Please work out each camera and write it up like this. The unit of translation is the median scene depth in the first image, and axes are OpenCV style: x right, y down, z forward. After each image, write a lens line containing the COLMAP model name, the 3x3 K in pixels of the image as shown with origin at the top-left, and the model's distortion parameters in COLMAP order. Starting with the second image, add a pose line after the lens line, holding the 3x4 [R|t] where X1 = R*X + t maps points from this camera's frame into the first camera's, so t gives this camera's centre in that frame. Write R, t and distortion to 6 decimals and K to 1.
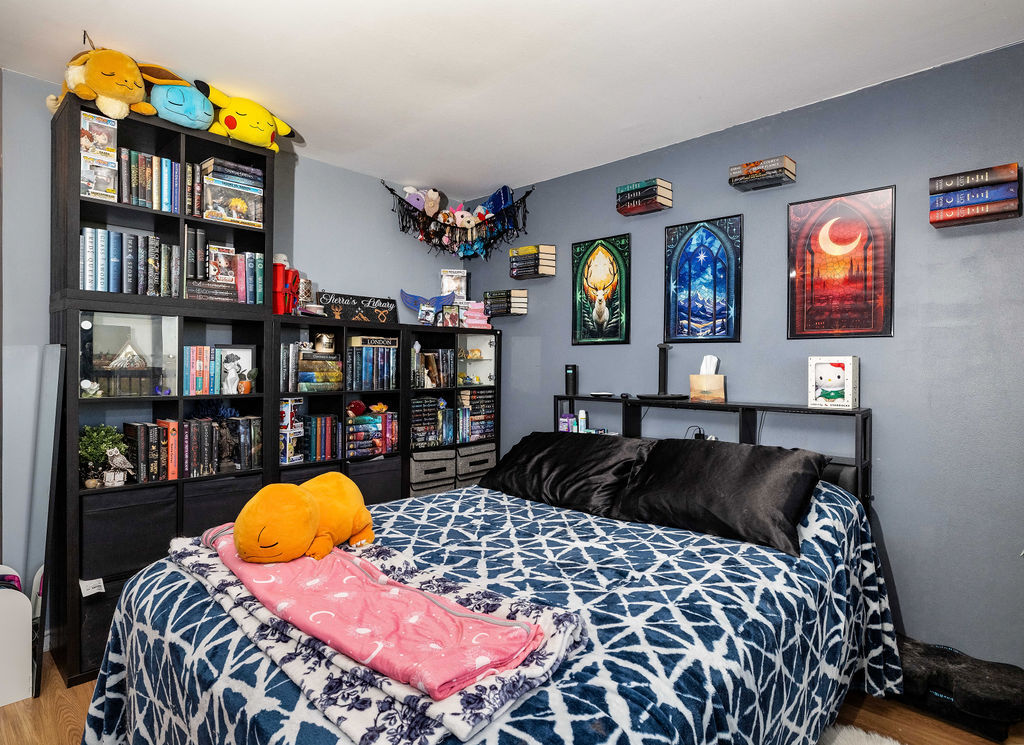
lens RADIAL K [[557.7, 0, 509.3], [0, 557.7, 371.4], [0, 0, 1]] dist [-0.006467, 0.003584]
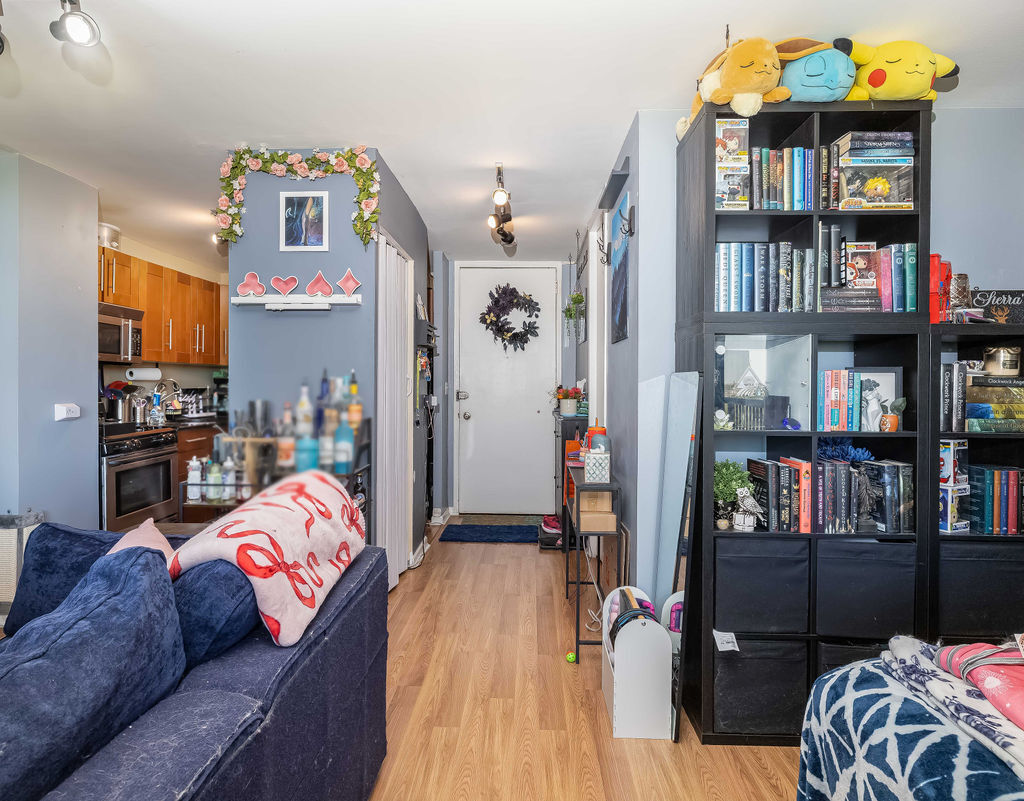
lens RADIAL K [[569.0, 0, 510.7], [0, 569.0, 384.8], [0, 0, 1]] dist [-0.002962, 0.000857]
pose [[0.665090, -0.012457, -0.746659, -0.242454], [-0.007191, 0.999708, -0.023085, -0.001856], [0.746728, 0.020723, 0.664806, 0.102467]]
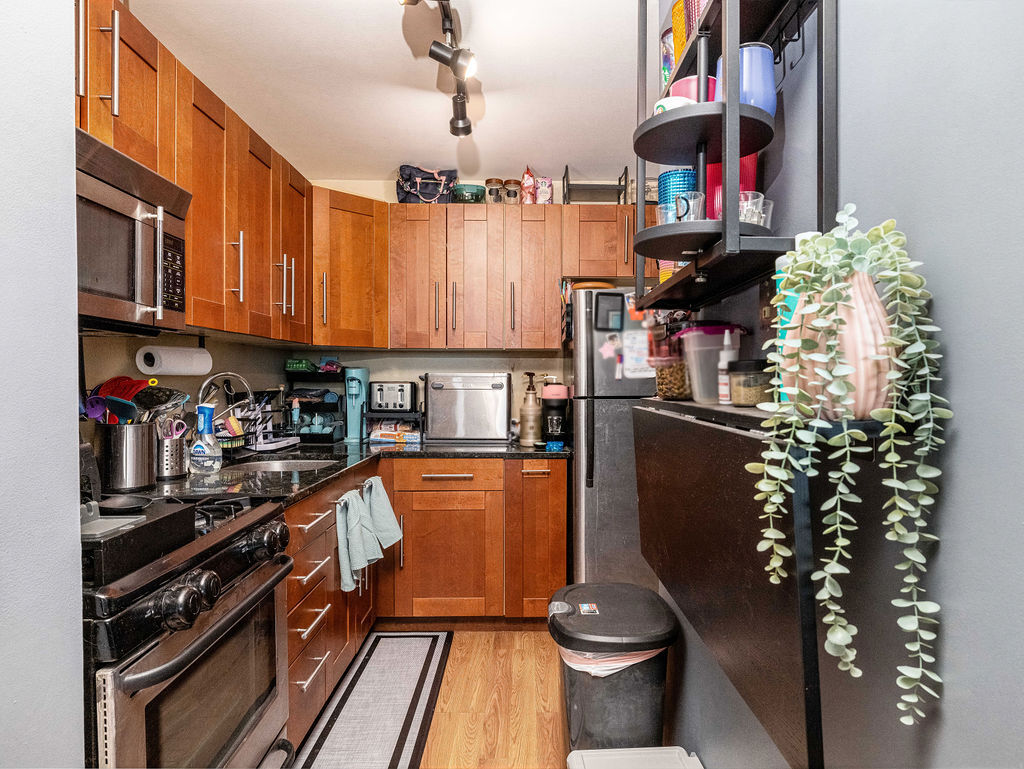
lens RADIAL K [[598.5, 0, 514.0], [0, 598.5, 385.6], [0, 0, 1]] dist [-0.000512, -0.000640]
pose [[0.680648, -0.008452, -0.732562, -1.443495], [-0.002352, 0.999903, -0.013721, -0.024865], [0.732607, 0.011062, 0.680562, 0.212826]]
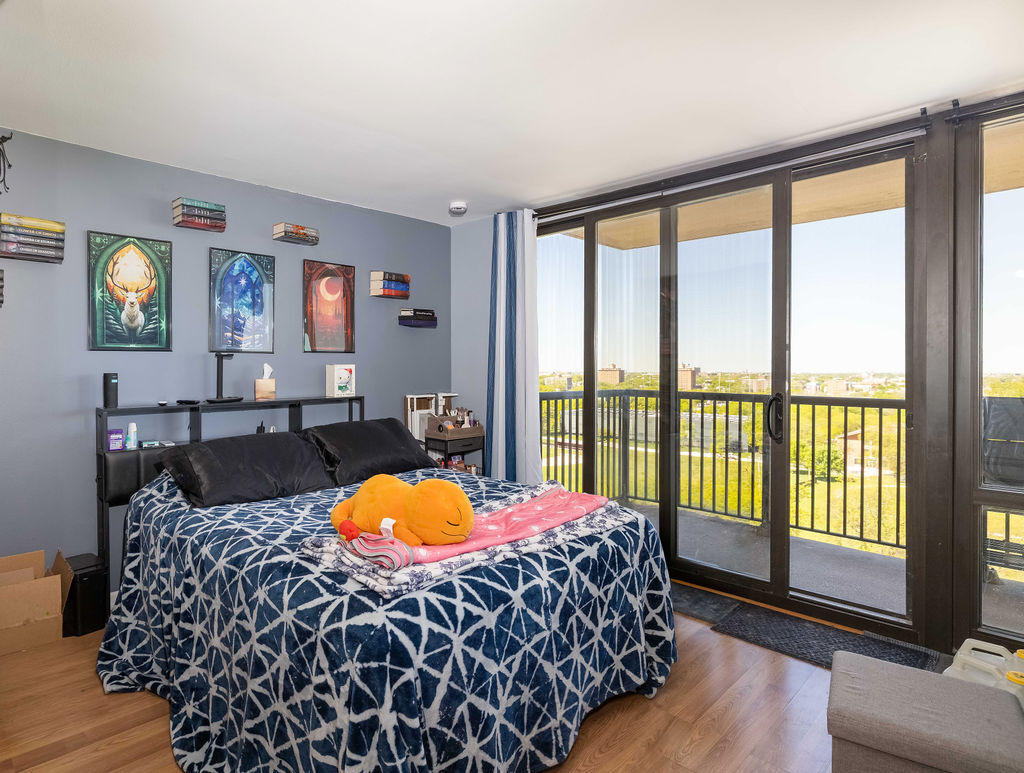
lens RADIAL K [[569.0, 0, 451.5], [0, 569.0, 368.0], [0, 0, 1]] dist [-0.002962, 0.000857]
pose [[0.059198, -0.011721, 0.998177, -0.957510], [0.016917, 0.999799, 0.010737, -0.026826], [-0.998103, 0.016251, 0.059384, 0.533900]]
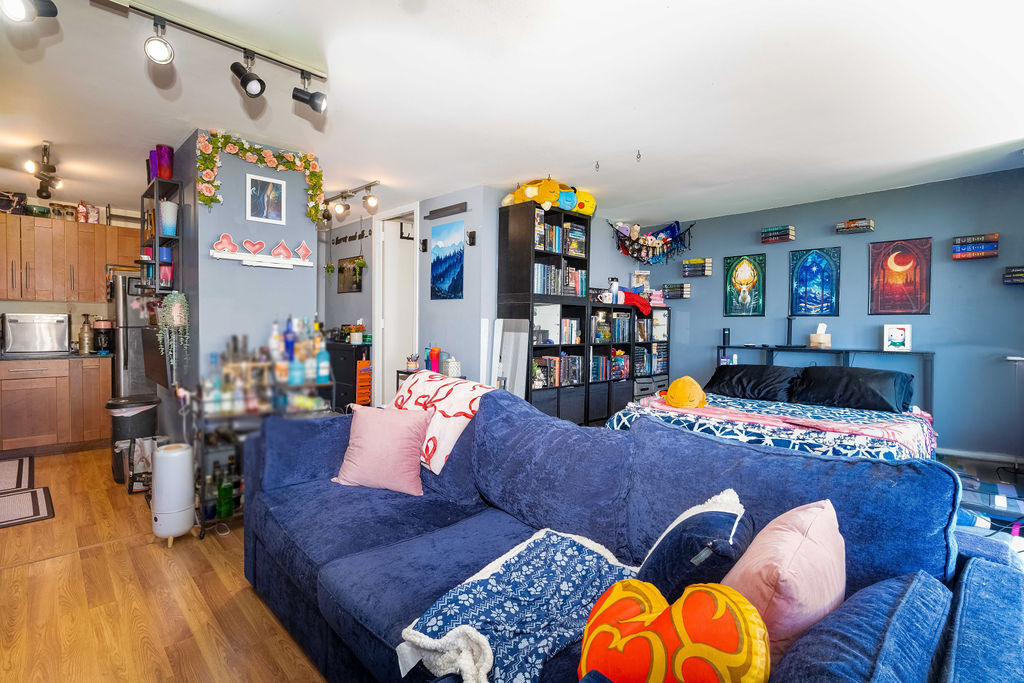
lens RADIAL K [[487.7, 0, 505.4], [0, 487.7, 337.1], [0, 0, 1]] dist [-0.001484, 0.000483]
pose [[0.999136, -0.000200, -0.041551, -0.659671], [0.000679, 0.999934, 0.011505, -0.002382], [0.041546, -0.011523, 0.999070, -0.698228]]
